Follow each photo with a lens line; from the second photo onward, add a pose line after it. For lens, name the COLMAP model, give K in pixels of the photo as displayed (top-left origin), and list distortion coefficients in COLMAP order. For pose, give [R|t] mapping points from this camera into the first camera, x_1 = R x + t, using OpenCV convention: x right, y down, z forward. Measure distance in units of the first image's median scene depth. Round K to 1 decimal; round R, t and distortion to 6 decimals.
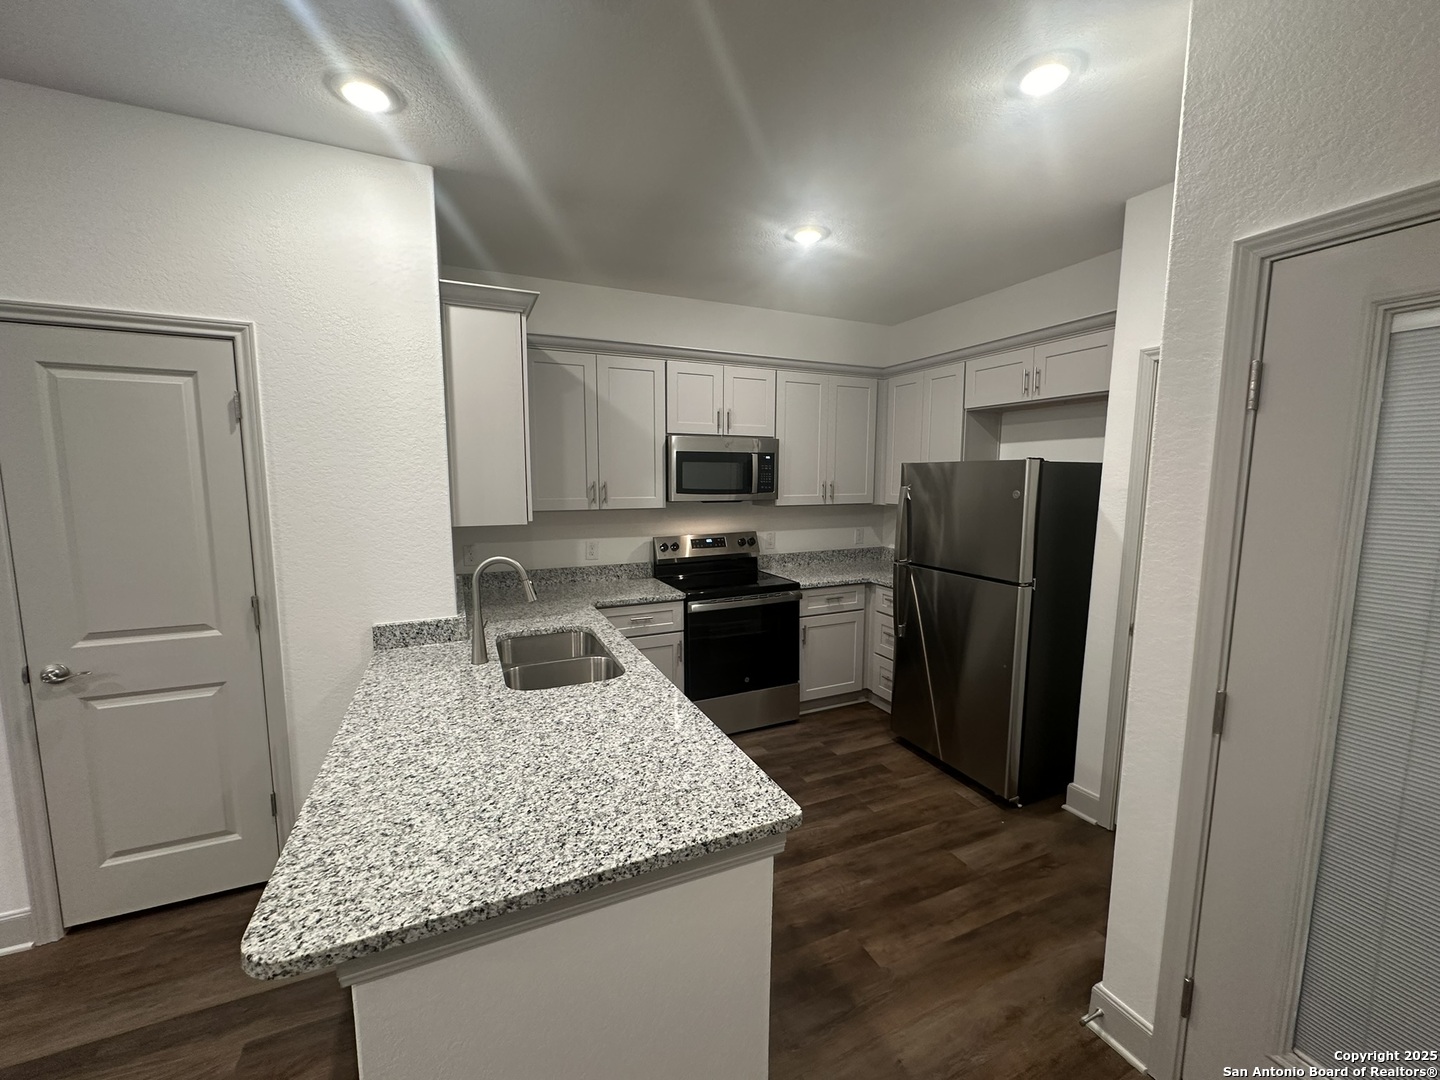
lens RADIAL K [[573.4, 0, 720.0], [0, 573.4, 540.0], [0, 0, 1]] dist [-0.001592, 0.000062]
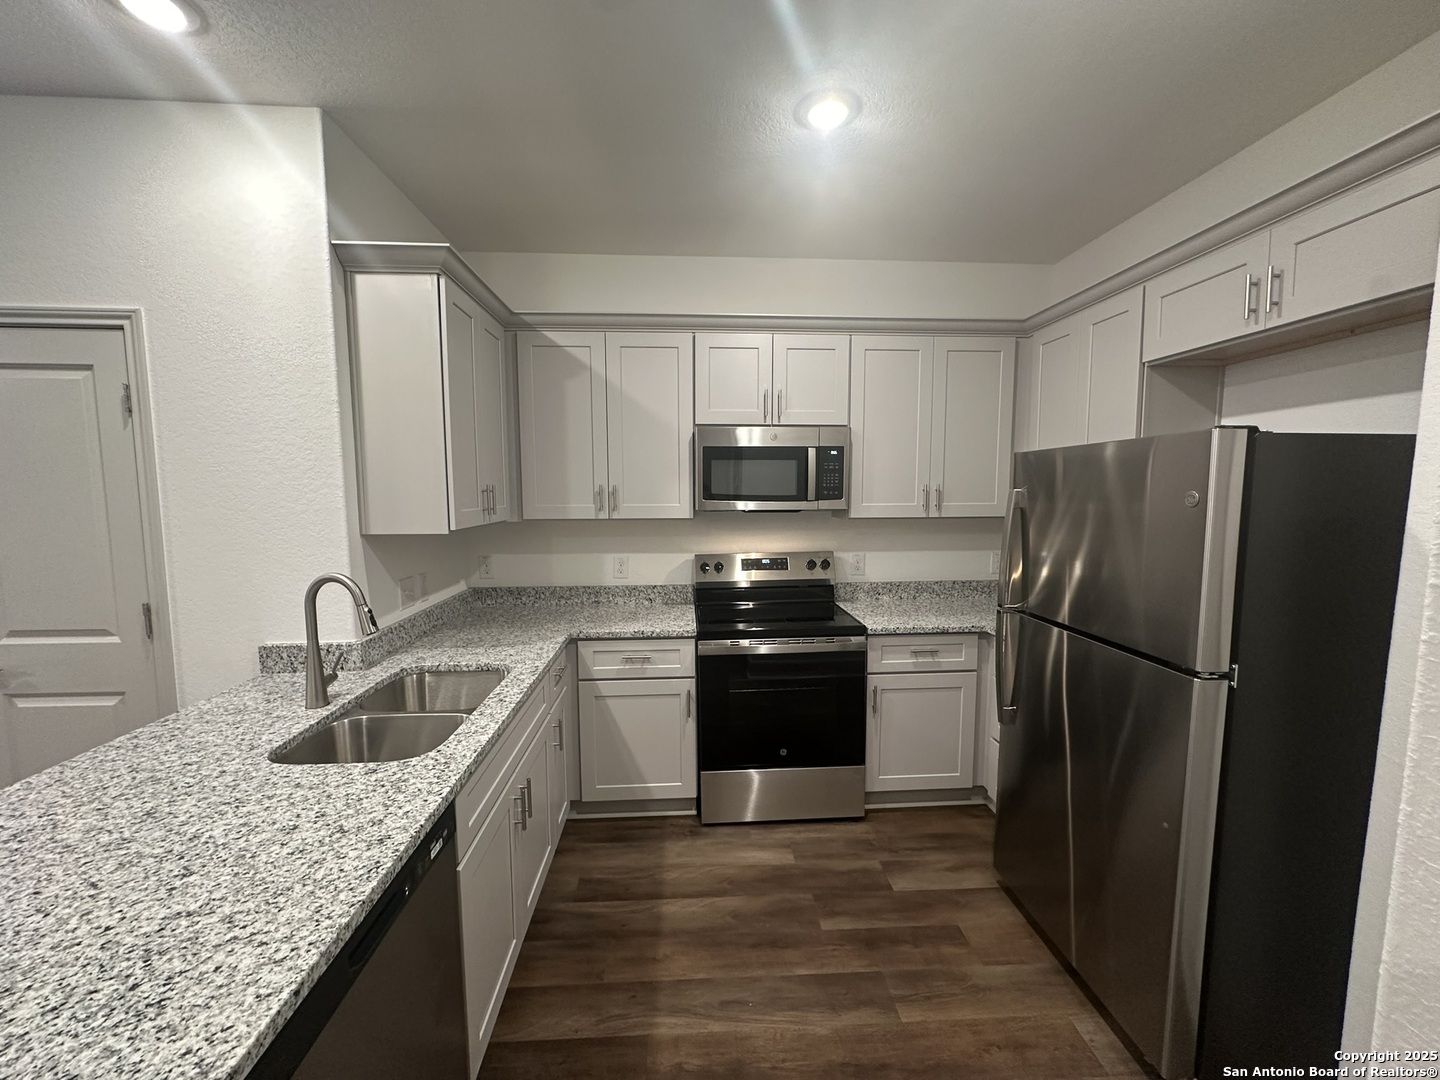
lens RADIAL K [[573.4, 0, 720.0], [0, 573.4, 540.0], [0, 0, 1]] dist [-0.001592, 0.000062]
pose [[0.933098, 0.027689, -0.358554, 0.247614], [-0.036429, 0.999181, -0.017640, -0.014292], [0.357771, 0.029522, 0.933342, 0.296574]]
